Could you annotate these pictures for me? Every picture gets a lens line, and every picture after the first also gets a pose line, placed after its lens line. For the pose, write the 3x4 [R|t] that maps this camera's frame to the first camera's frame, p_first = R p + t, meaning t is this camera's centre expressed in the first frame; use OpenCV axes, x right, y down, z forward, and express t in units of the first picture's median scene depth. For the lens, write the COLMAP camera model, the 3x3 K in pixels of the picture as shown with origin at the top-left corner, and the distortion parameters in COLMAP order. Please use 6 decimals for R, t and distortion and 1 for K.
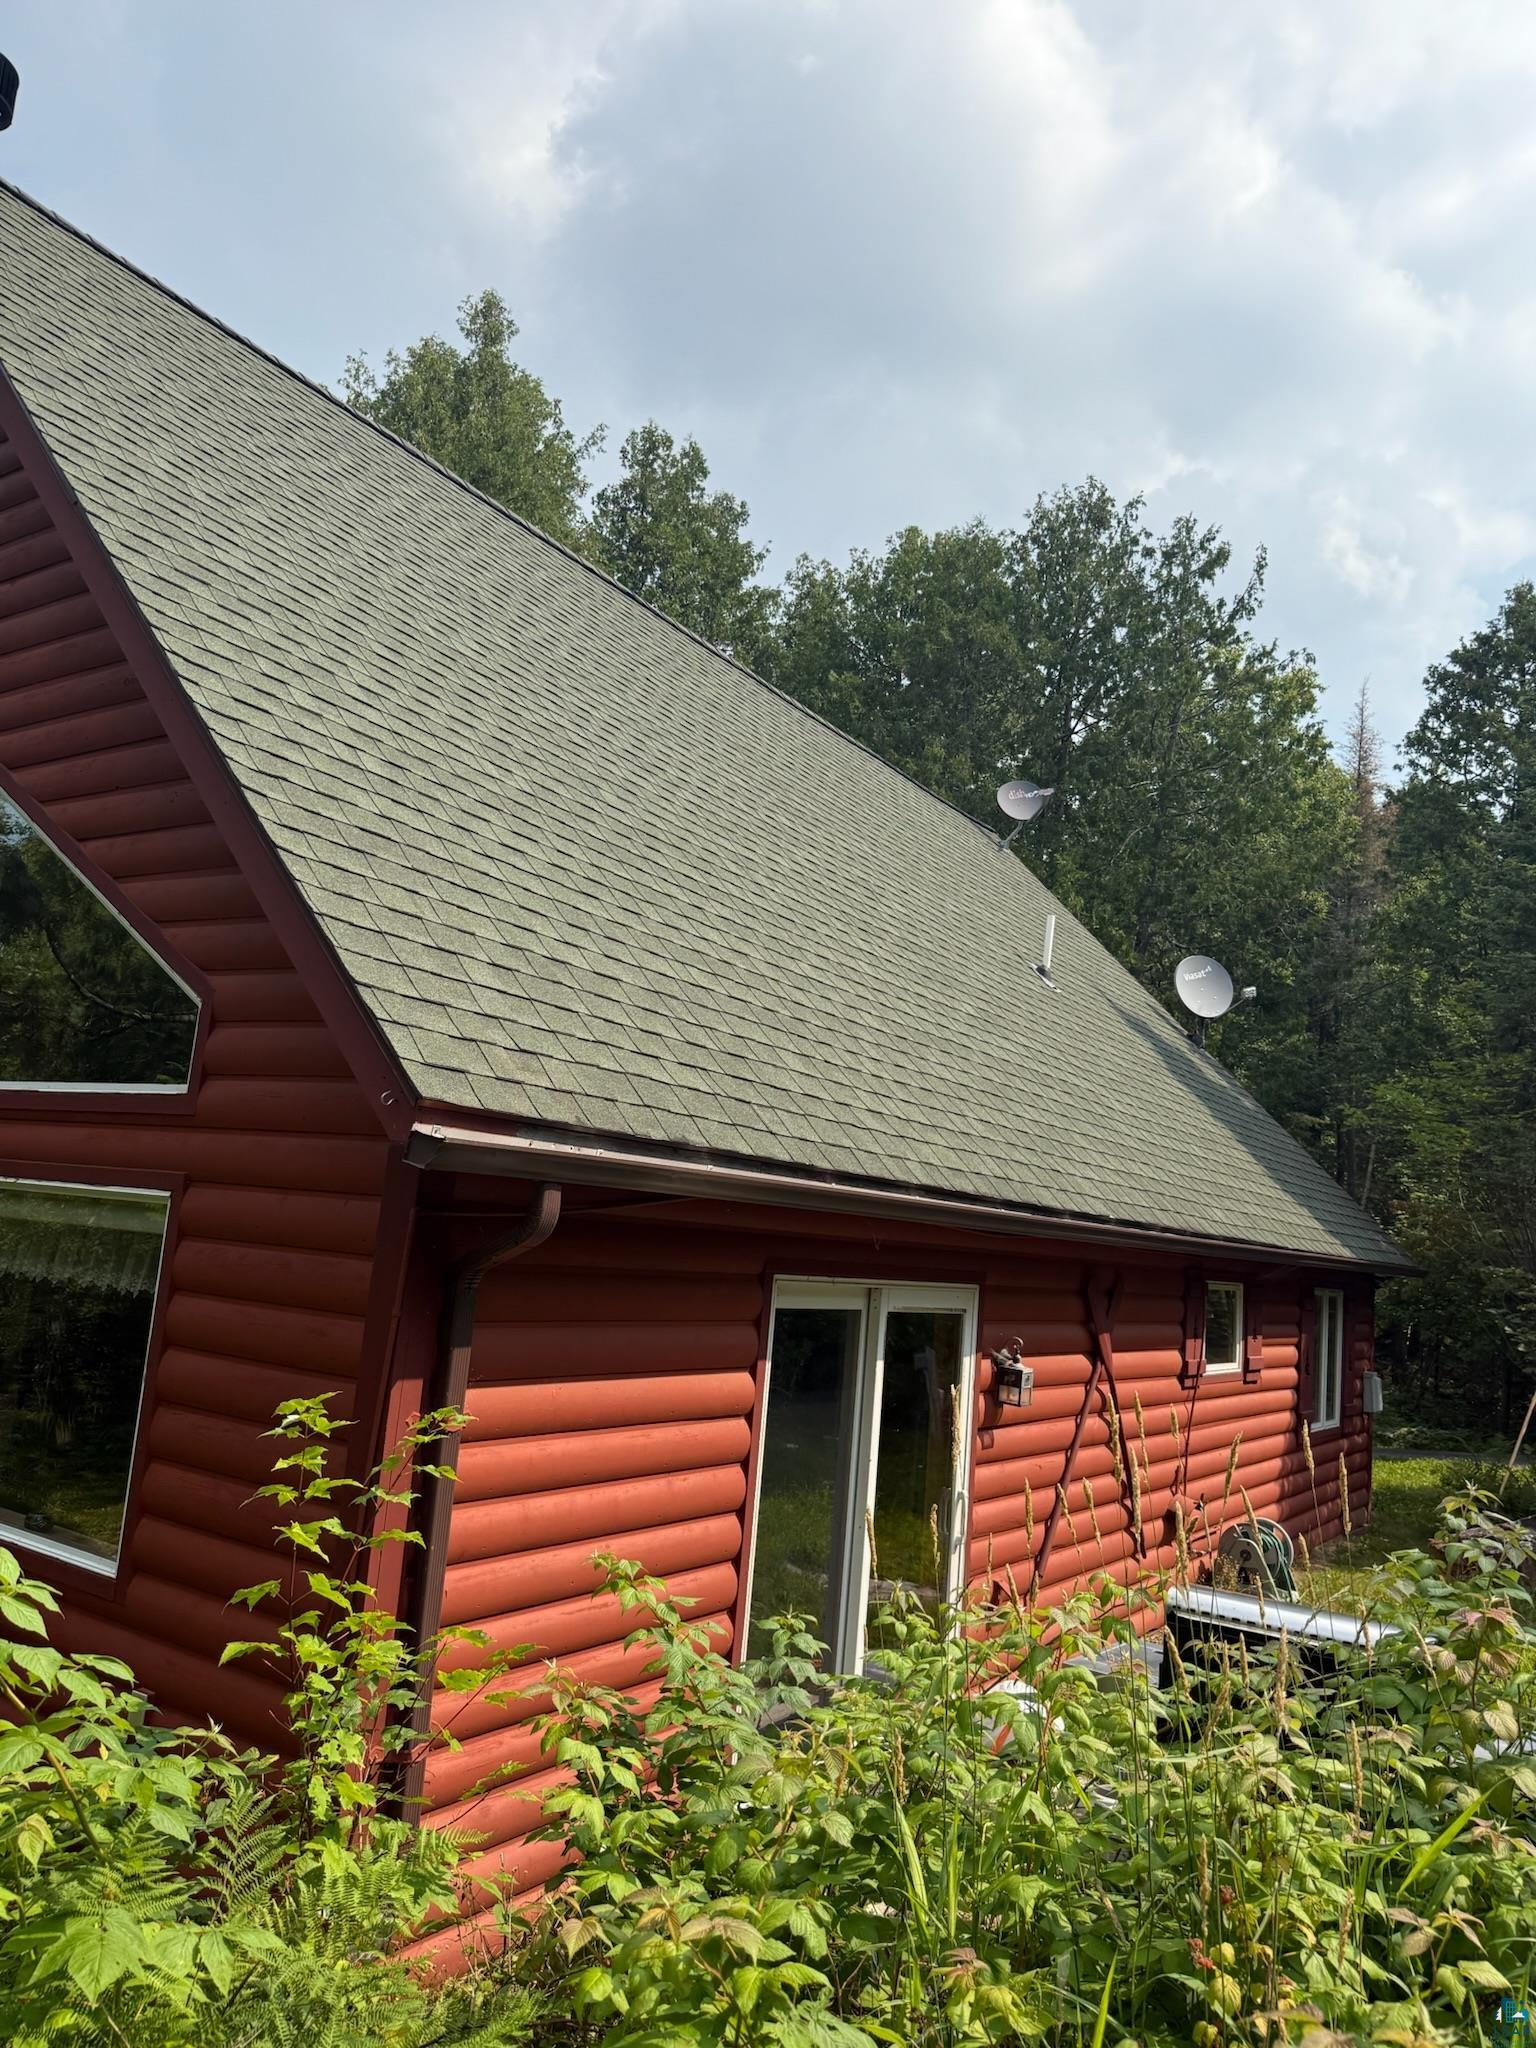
lens RADIAL K [[1417.9, 0, 865.9], [0, 1417.9, 991.7], [0, 0, 1]] dist [0.127146, -0.198357]
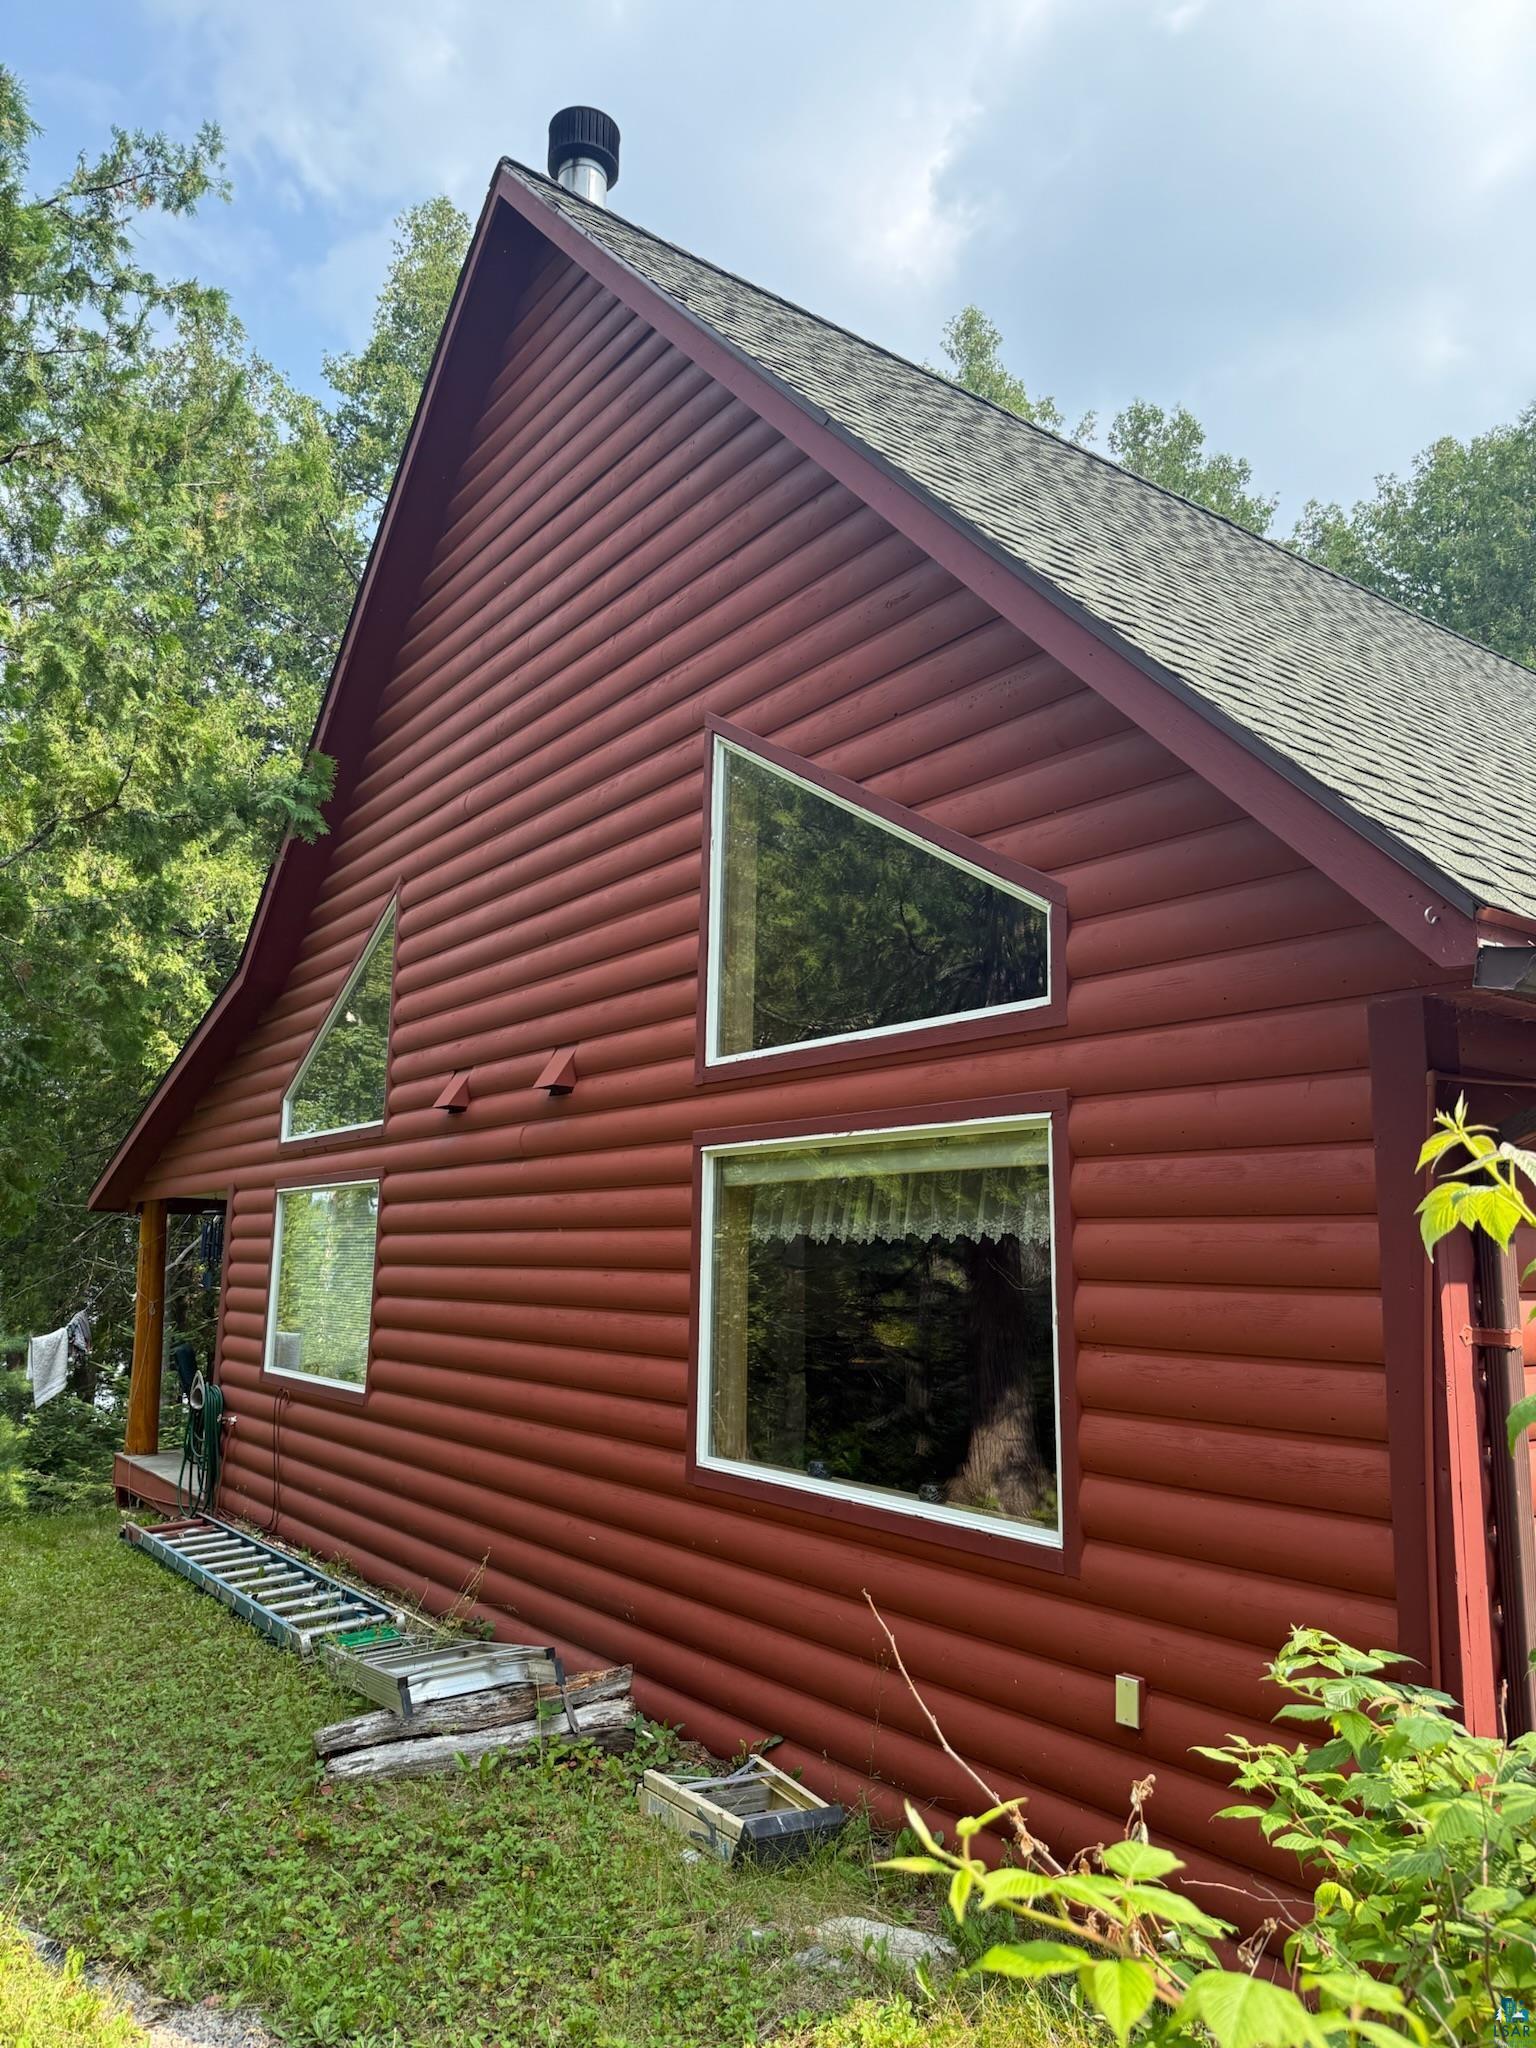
lens RADIAL K [[1417.9, 0, 865.9], [0, 1417.9, 991.7], [0, 0, 1]] dist [0.127146, -0.198357]
pose [[0.949030, -0.122183, -0.290541, -0.152781], [0.111906, 0.992368, -0.051795, 0.045727], [0.294652, 0.016642, 0.955460, 0.052989]]
